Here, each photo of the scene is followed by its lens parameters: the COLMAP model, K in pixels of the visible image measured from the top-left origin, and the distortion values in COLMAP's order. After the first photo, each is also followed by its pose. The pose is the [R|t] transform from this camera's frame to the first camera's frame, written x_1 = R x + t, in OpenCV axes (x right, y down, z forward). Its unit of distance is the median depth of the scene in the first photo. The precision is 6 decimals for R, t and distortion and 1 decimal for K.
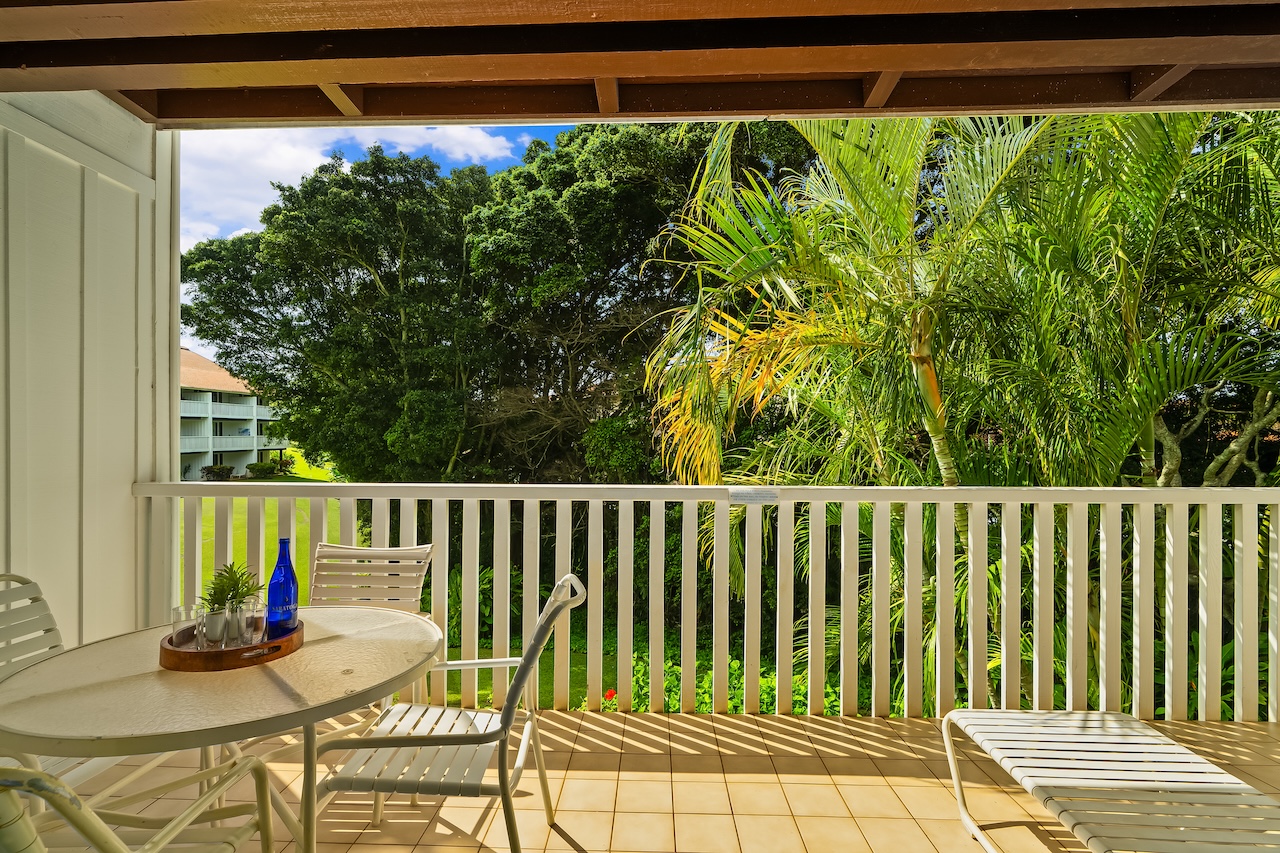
lens RADIAL K [[588.1, 0, 634.3], [0, 588.1, 442.2], [0, 0, 1]] dist [-0.001842, 0.000694]
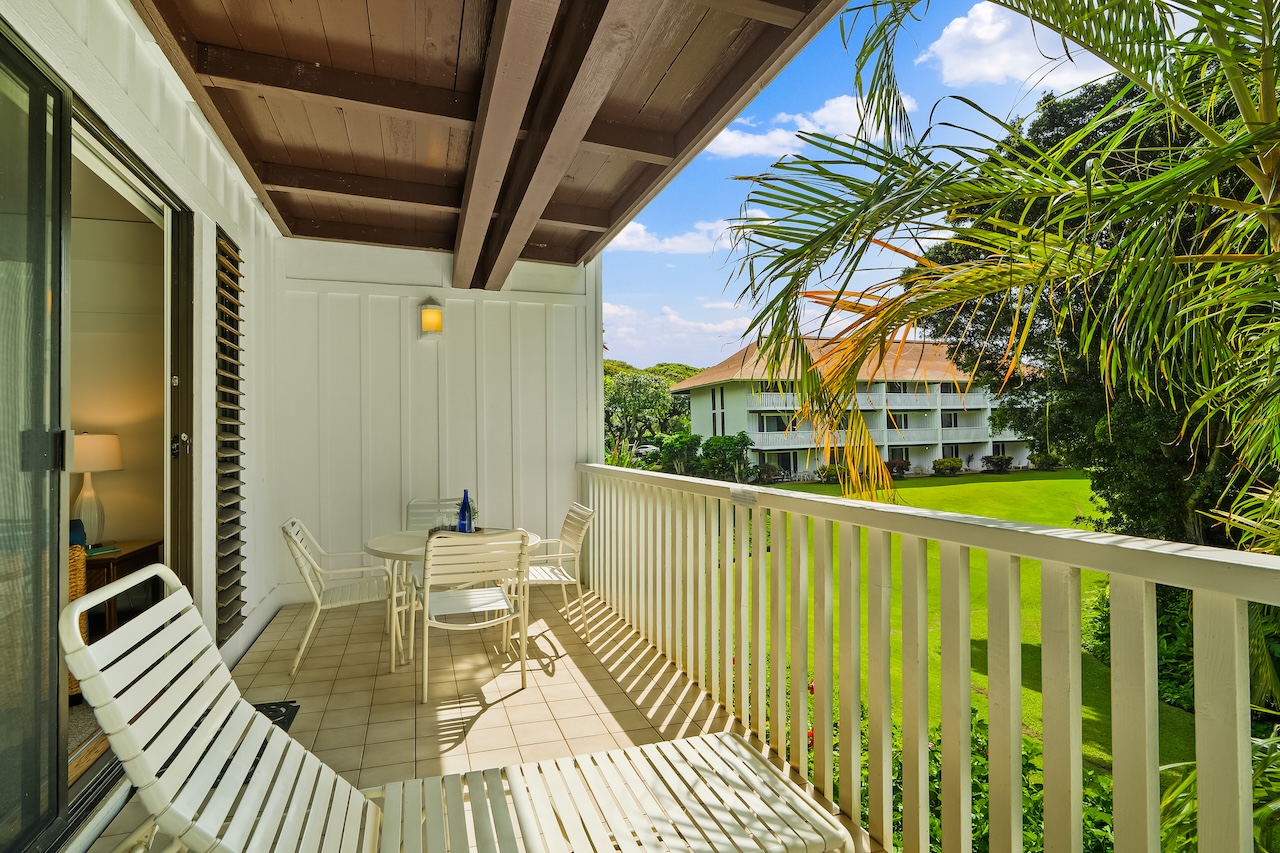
lens RADIAL K [[627.1, 0, 640.0], [0, 627.1, 426.5], [0, 0, 1]] dist [-0.000031, 0.000012]
pose [[0.372405, -0.020098, -0.927852, 0.186016], [0.012590, 0.999783, -0.016603, -0.001930], [0.927985, -0.005498, 0.372578, 0.080880]]
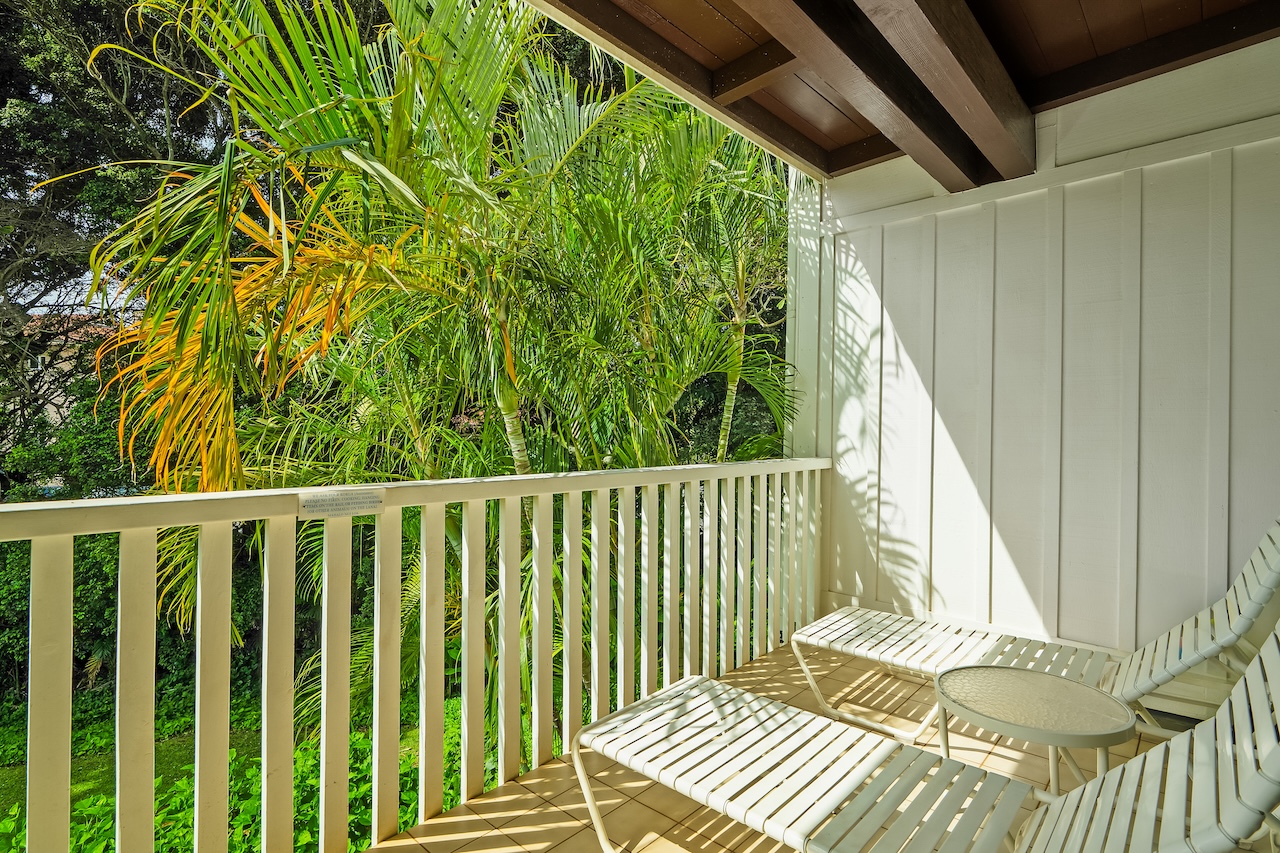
lens RADIAL K [[618.3, 0, 639.1], [0, 618.3, 423.2], [0, 0, 1]] dist [-0.025623, -0.000124]
pose [[0.655547, 0.010991, 0.755074, -0.012449], [-0.008081, 0.999939, -0.007539, 0.002070], [-0.755111, -0.001159, 0.655596, 0.062065]]
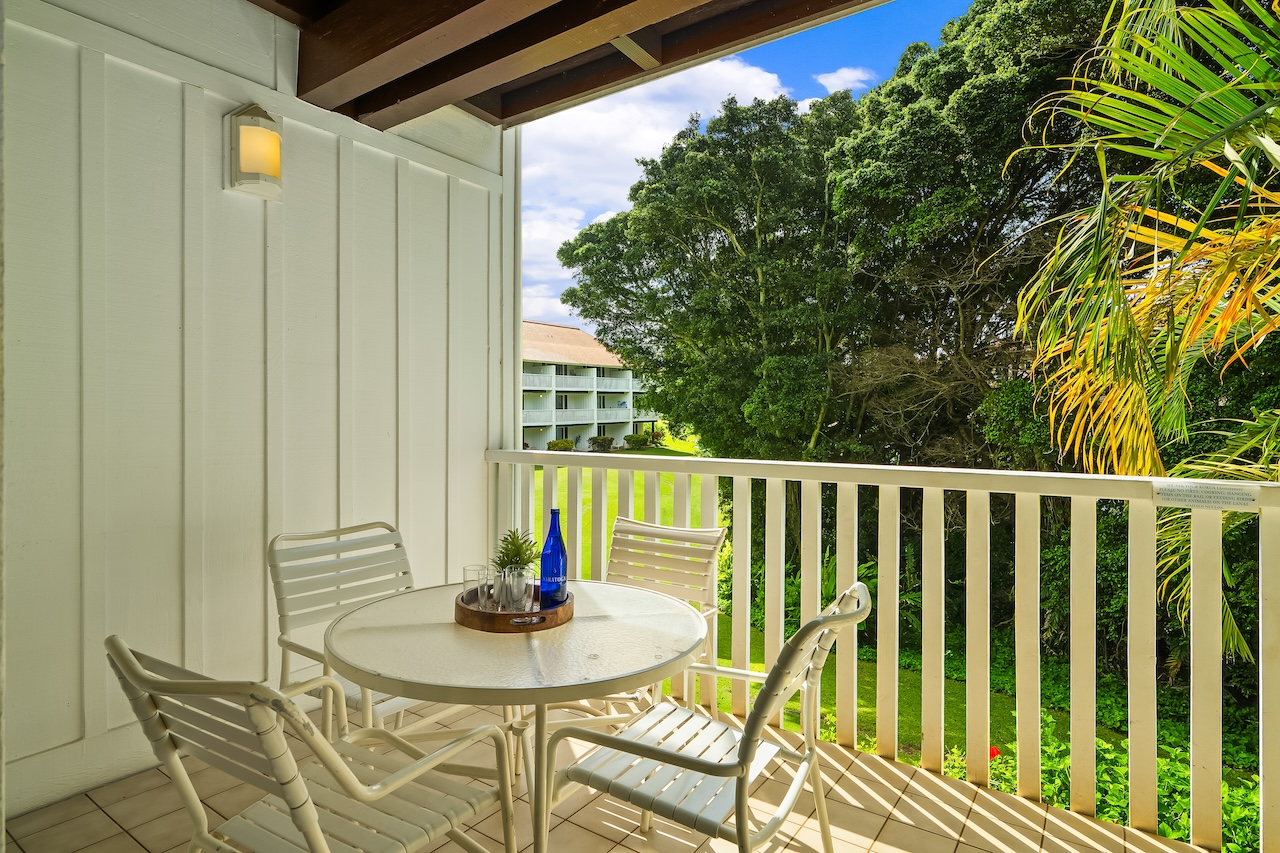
lens RADIAL K [[677.4, 0, 638.9], [0, 677.4, 407.9], [0, 0, 1]] dist [-0.000768, 0.003007]
pose [[0.843179, -0.008058, -0.537572, 0.014773], [0.003228, 0.999946, -0.009925, 0.000740], [0.537623, 0.006633, 0.843160, 0.012720]]
